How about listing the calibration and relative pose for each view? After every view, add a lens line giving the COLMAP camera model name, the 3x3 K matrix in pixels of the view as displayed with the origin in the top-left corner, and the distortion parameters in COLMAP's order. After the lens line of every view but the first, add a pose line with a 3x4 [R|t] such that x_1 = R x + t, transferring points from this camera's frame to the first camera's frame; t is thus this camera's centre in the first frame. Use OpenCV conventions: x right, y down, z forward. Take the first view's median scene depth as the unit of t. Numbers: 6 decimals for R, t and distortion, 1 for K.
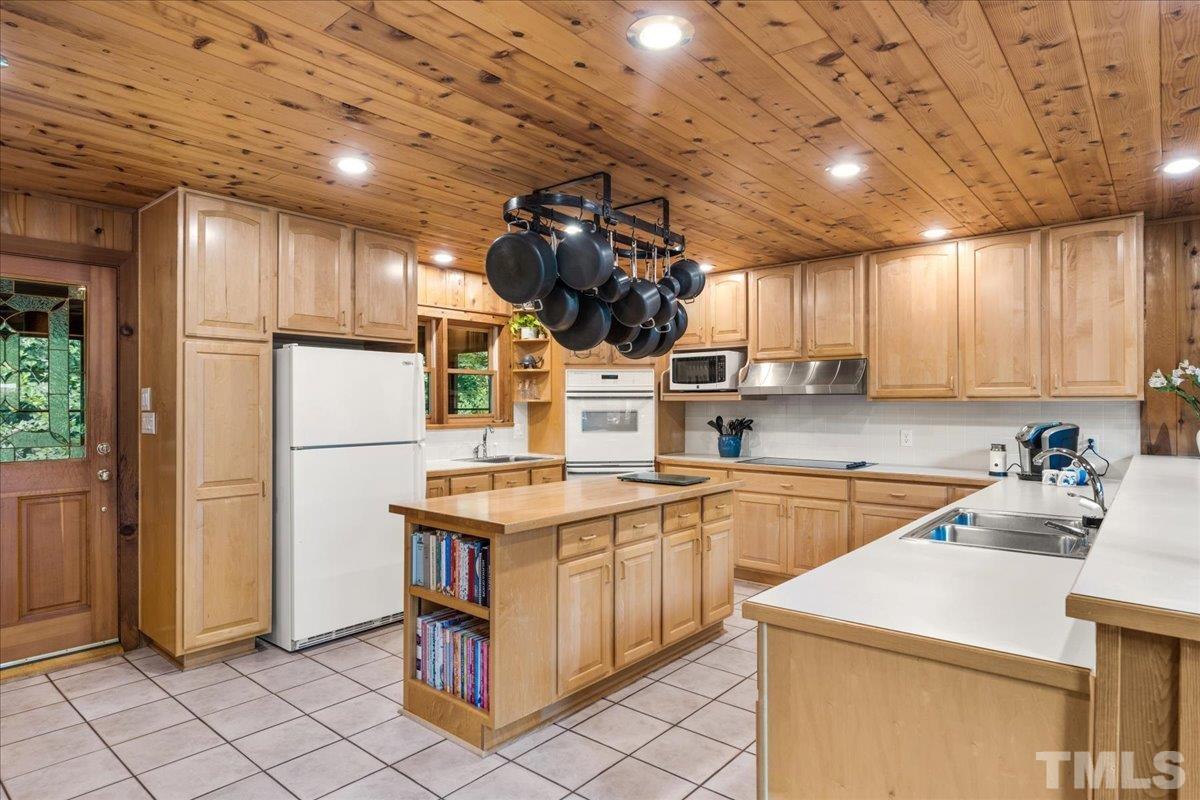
lens RADIAL K [[665.8, 0, 594.2], [0, 665.8, 398.1], [0, 0, 1]] dist [0.003030, -0.000291]
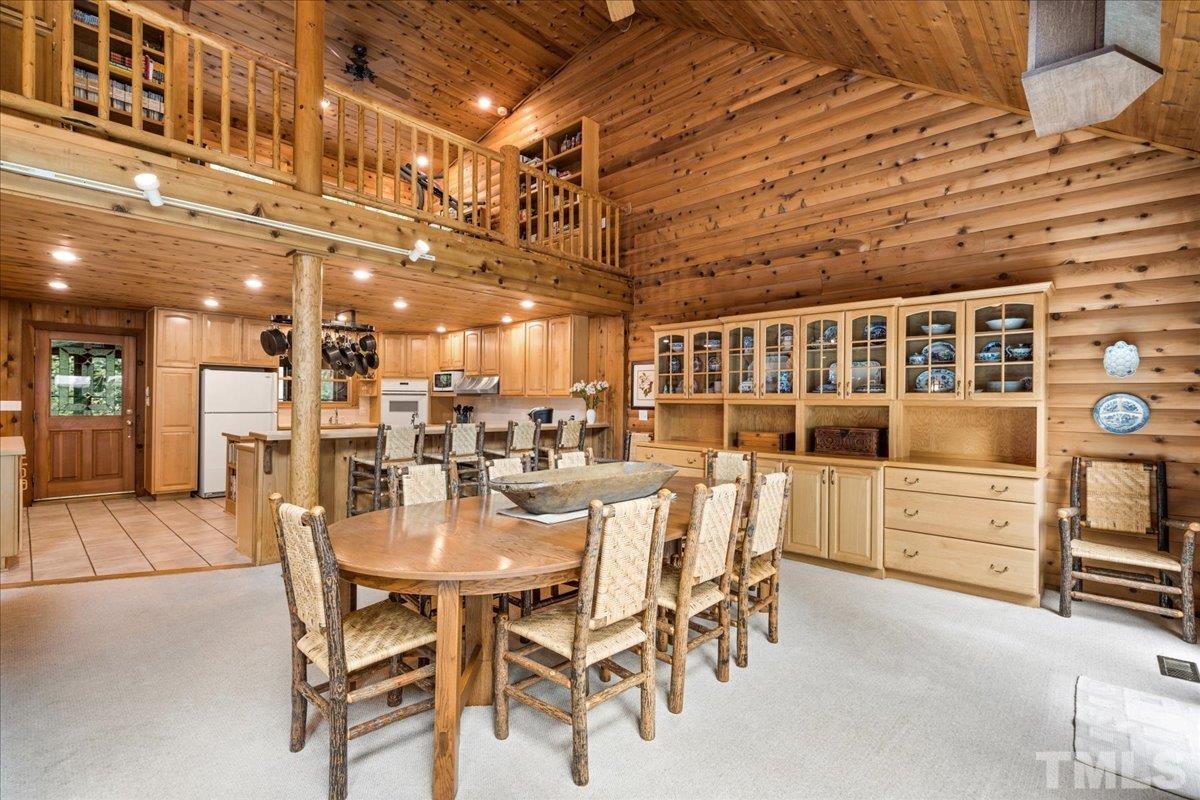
lens RADIAL K [[541.5, 0, 600.4], [0, 541.5, 399.2], [0, 0, 1]] dist [-0.000378, -0.000005]
pose [[0.998664, 0.012521, -0.050129, 1.038950], [-0.012436, 0.999921, 0.002014, 0.005221], [0.050150, -0.001388, 0.998741, -0.849895]]
